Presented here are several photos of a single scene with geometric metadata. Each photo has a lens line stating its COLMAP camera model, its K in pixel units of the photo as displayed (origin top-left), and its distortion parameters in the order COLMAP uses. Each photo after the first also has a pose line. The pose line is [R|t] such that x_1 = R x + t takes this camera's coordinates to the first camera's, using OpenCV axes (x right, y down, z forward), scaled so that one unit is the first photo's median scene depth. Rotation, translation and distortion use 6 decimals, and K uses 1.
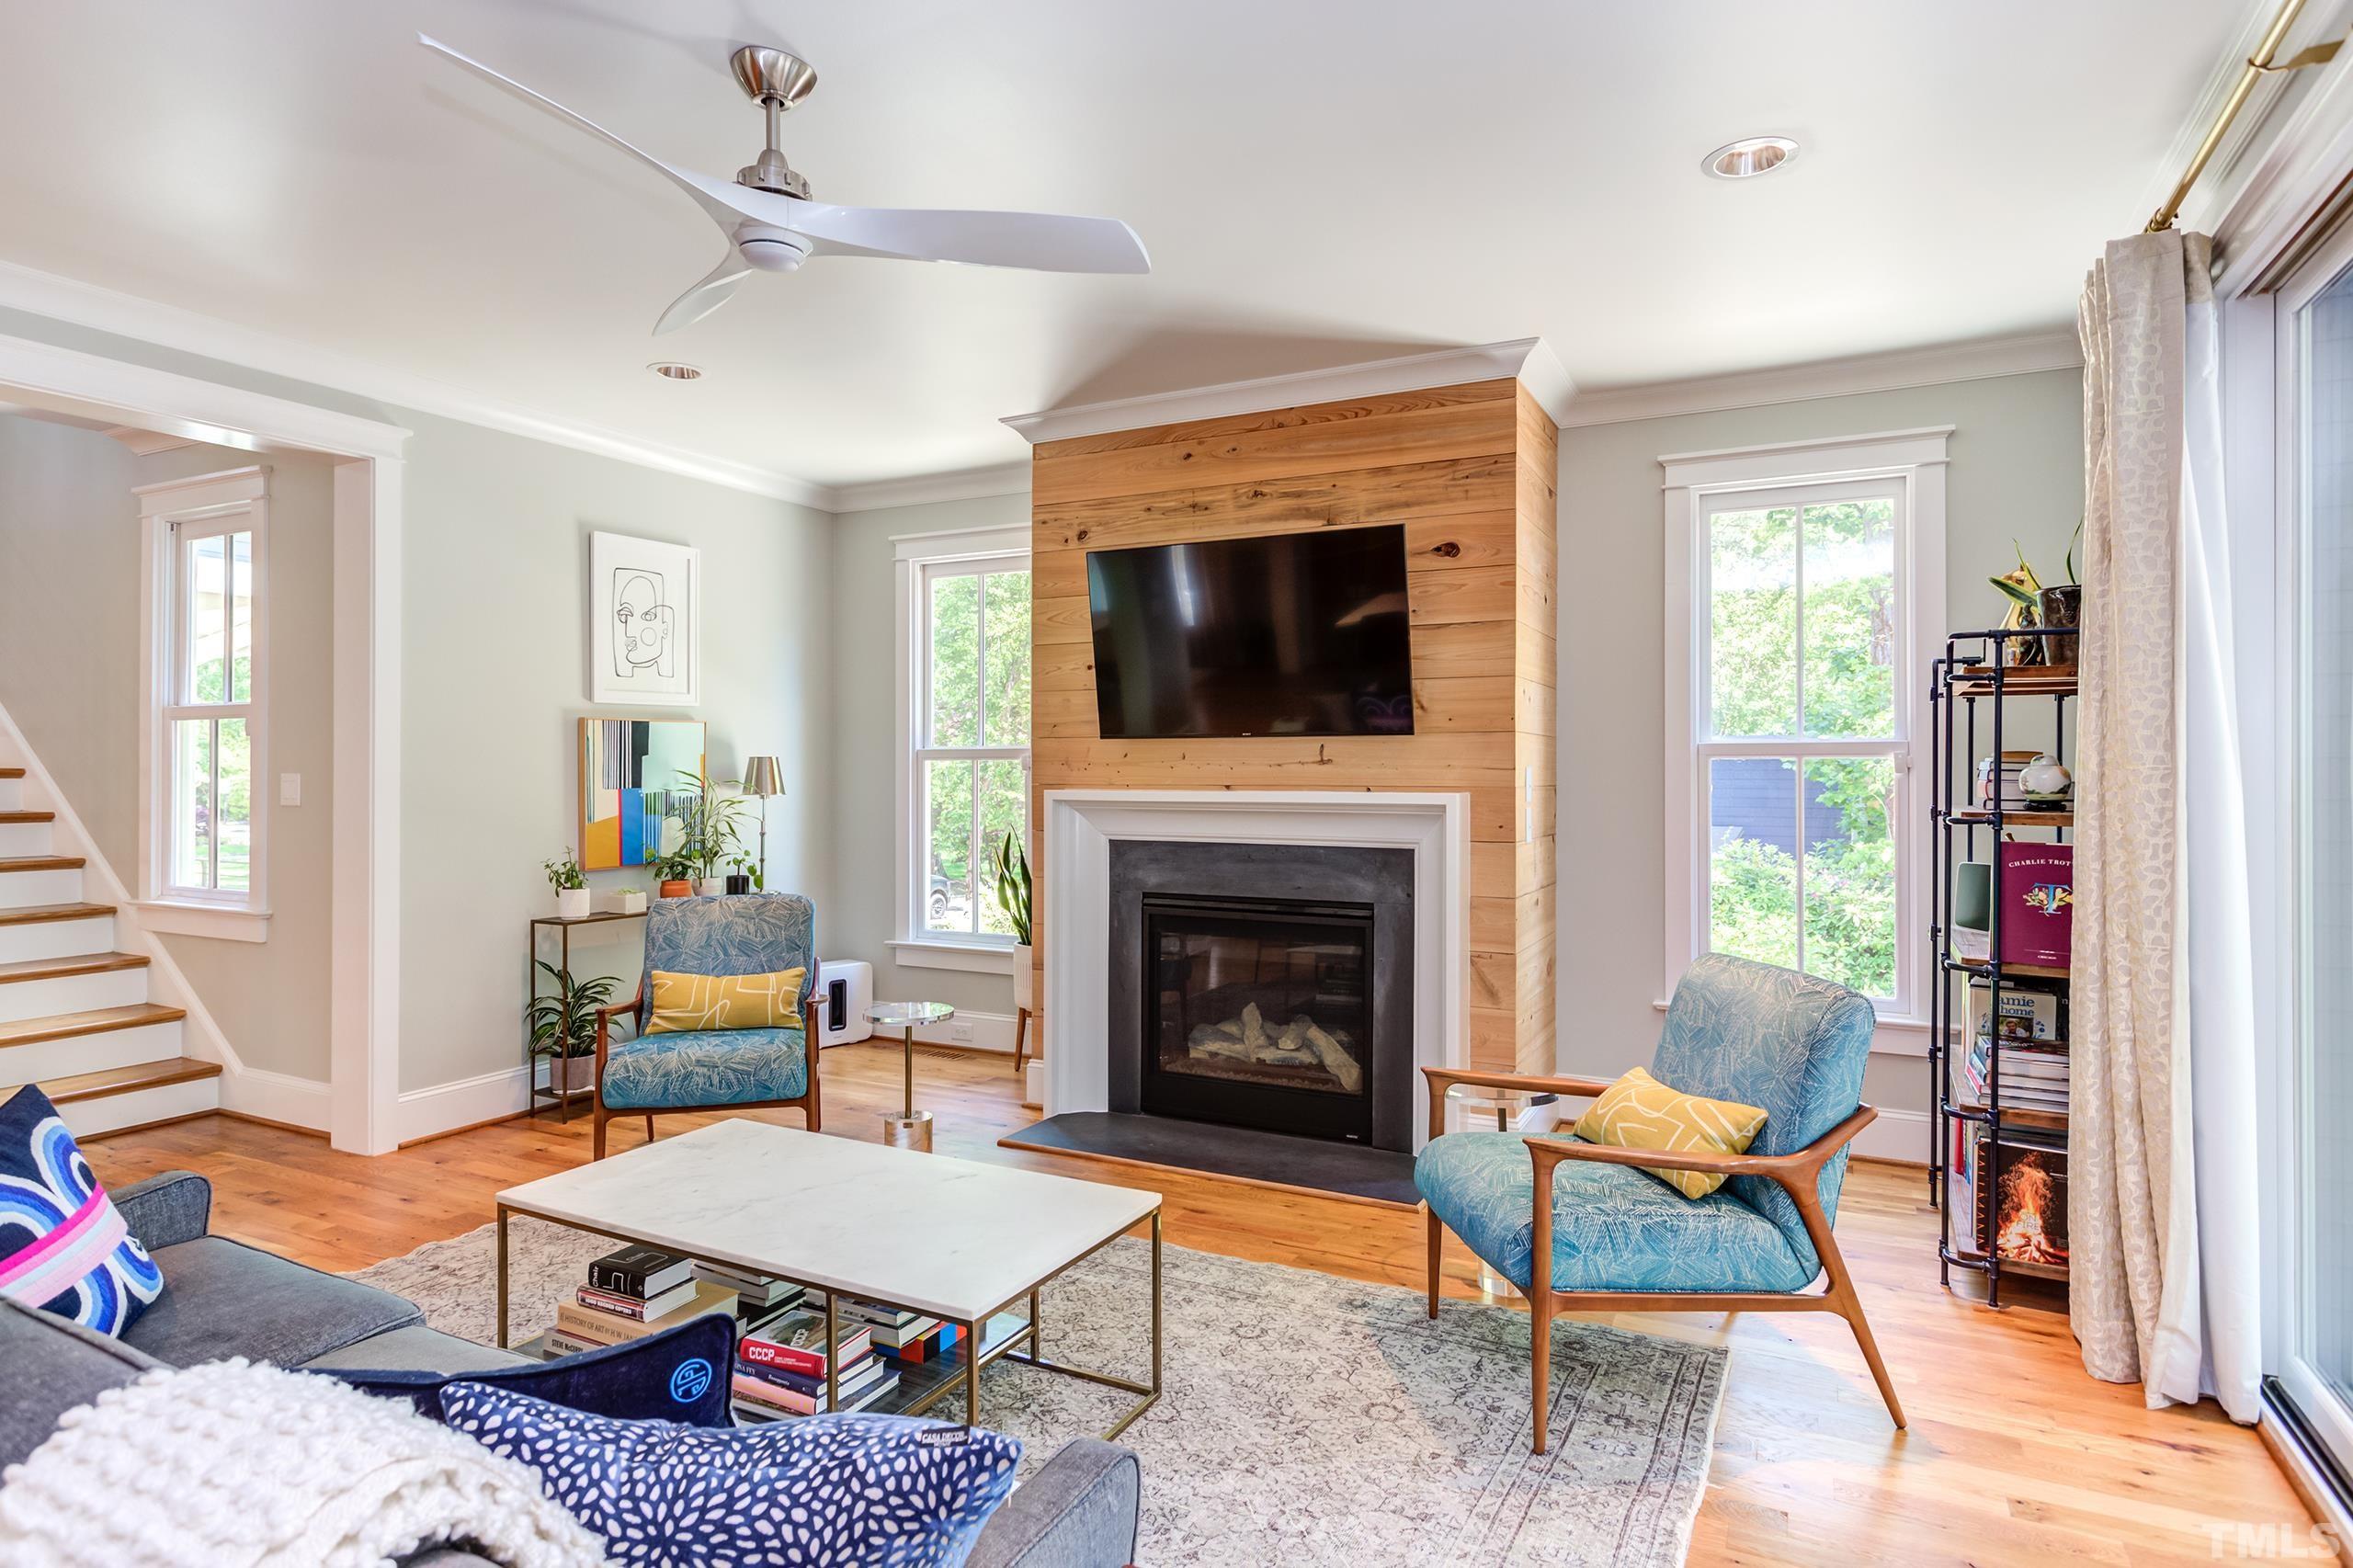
lens RADIAL K [[1320.4, 0, 1008.2], [0, 1320.4, 774.2], [0, 0, 1]] dist [0.032982, 0.000149]
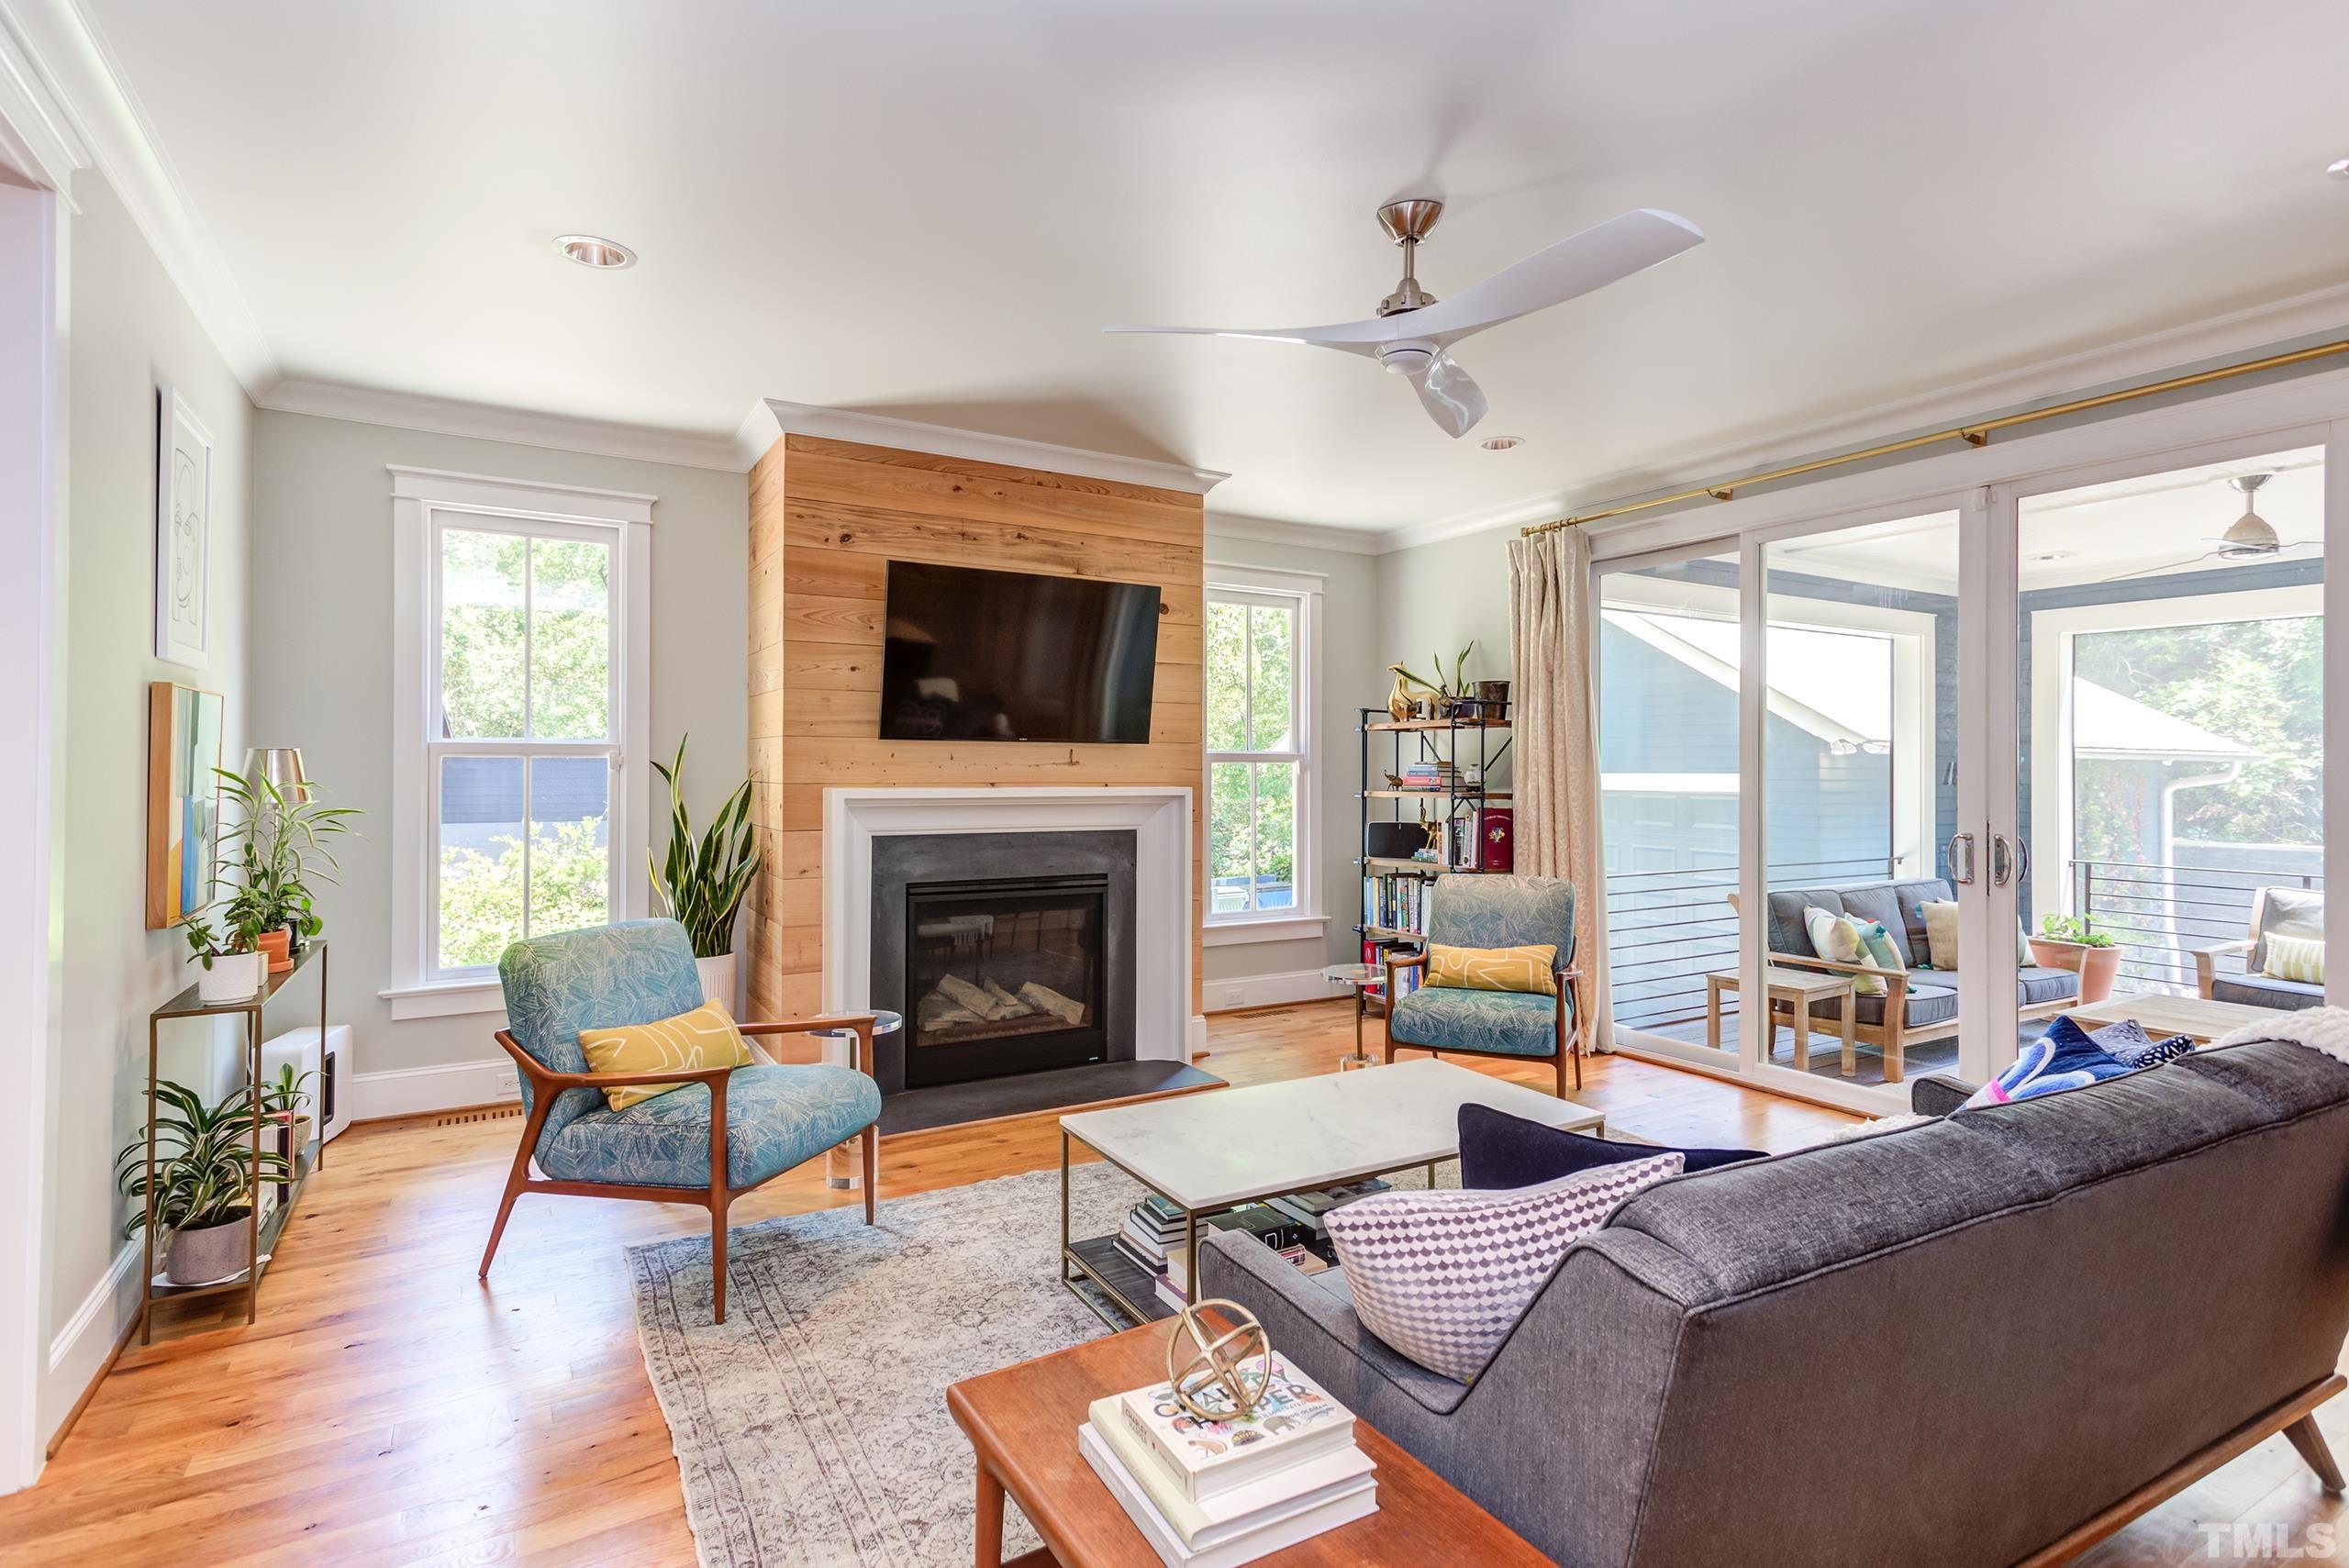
lens RADIAL K [[1186.6, 0, 1171.7], [0, 1186.6, 773.4], [0, 0, 1]] dist [0.024078, 0.000323]
pose [[0.506177, 0.000768, 0.862429, -0.651135], [-0.002162, 0.999998, 0.000378, -0.000516], [-0.862427, -0.002056, 0.506177, 0.342048]]
